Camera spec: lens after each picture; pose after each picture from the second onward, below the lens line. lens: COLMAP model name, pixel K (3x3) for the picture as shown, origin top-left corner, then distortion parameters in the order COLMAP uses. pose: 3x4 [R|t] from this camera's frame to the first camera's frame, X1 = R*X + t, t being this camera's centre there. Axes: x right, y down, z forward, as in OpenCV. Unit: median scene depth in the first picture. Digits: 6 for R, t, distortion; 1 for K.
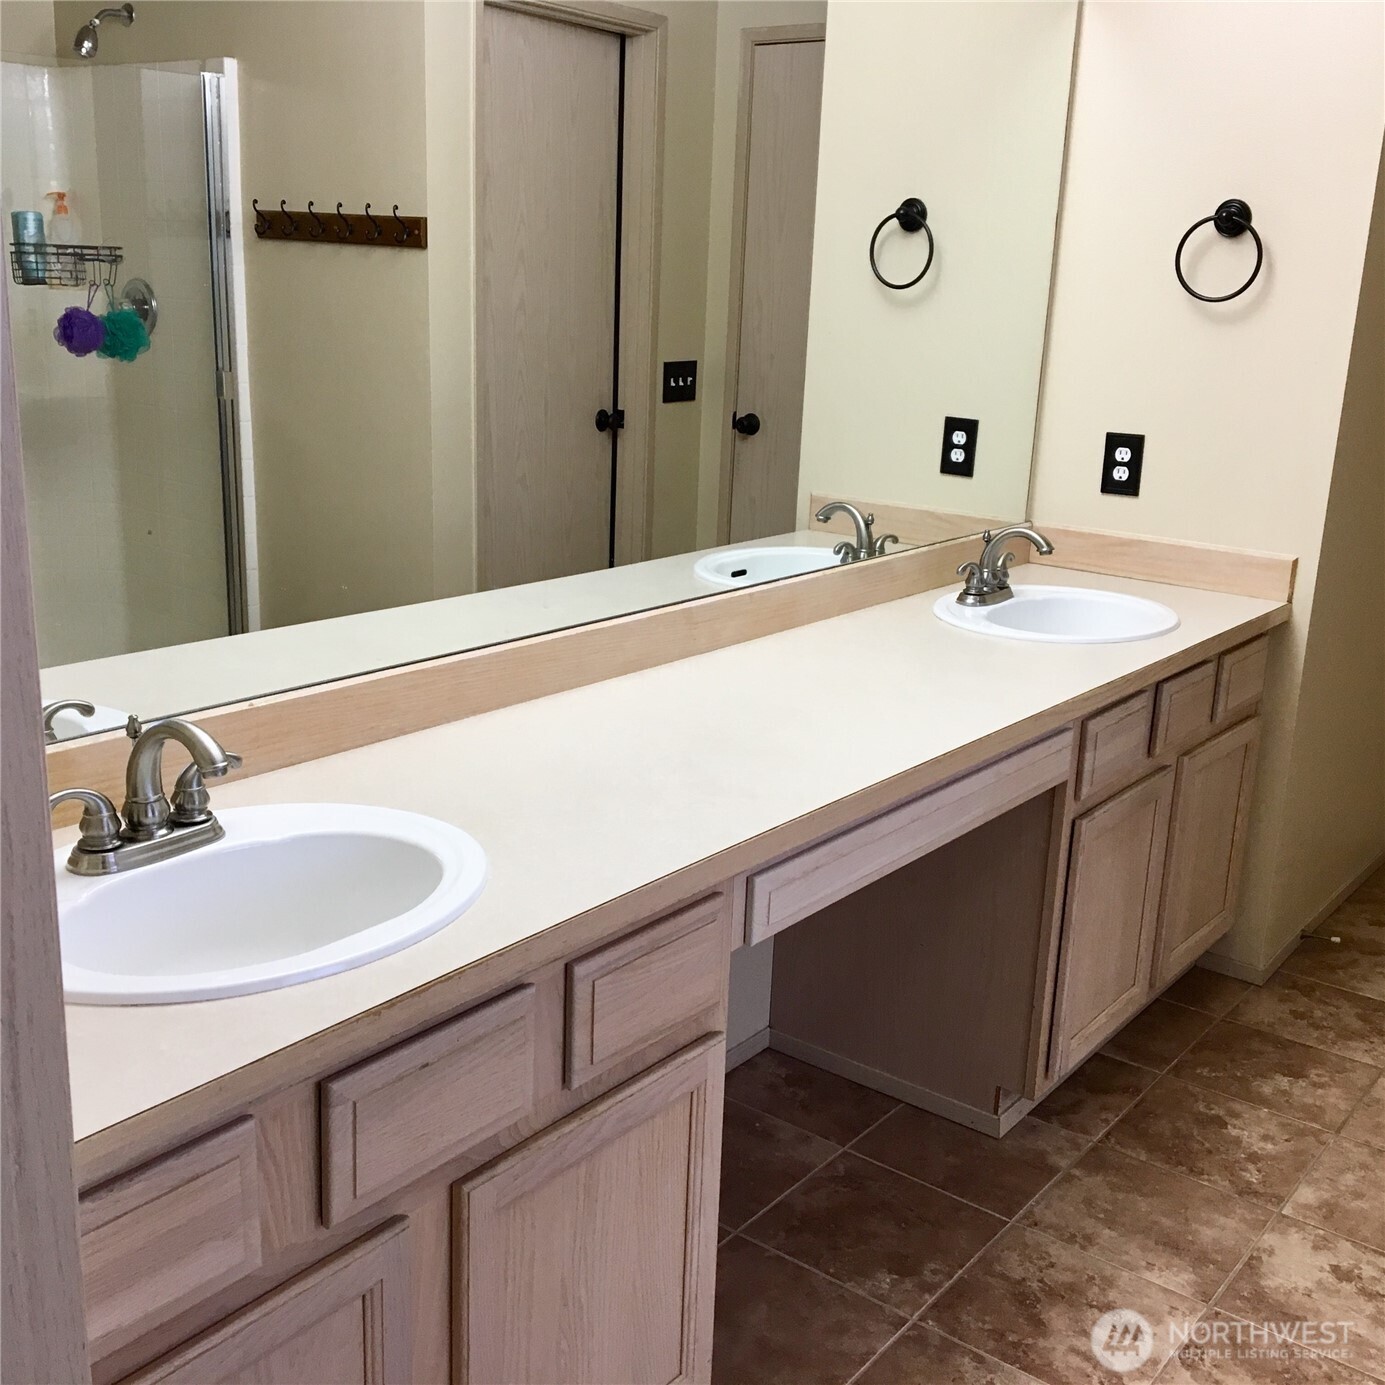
lens RADIAL K [[1562.0, 0, 692.5], [0, 1562.0, 692.5], [0, 0, 1]] dist [0.129452, -0.200471]
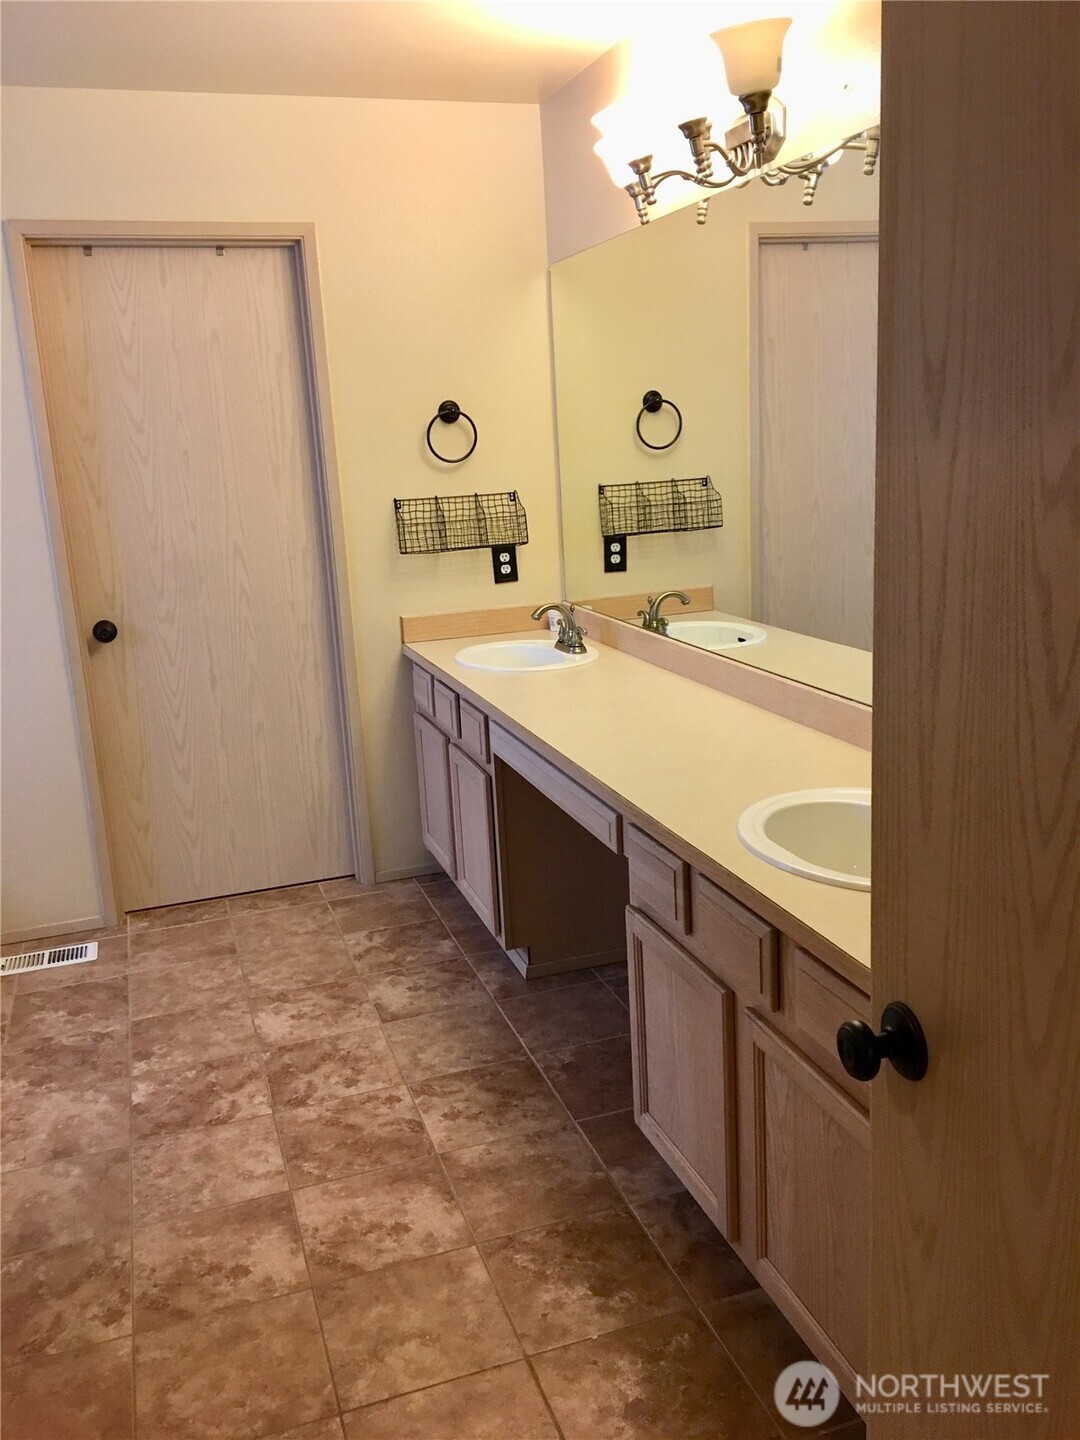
lens RADIAL K [[1206.6, 0, 540.0], [0, 1206.6, 720.0], [0, 0, 1]] dist [-0.003482, -0.004188]
pose [[-0.561323, 0.185323, -0.806580, 1.001878], [-0.189071, 0.920114, 0.342990, -0.349944], [0.805710, 0.345029, -0.481442, 1.349916]]
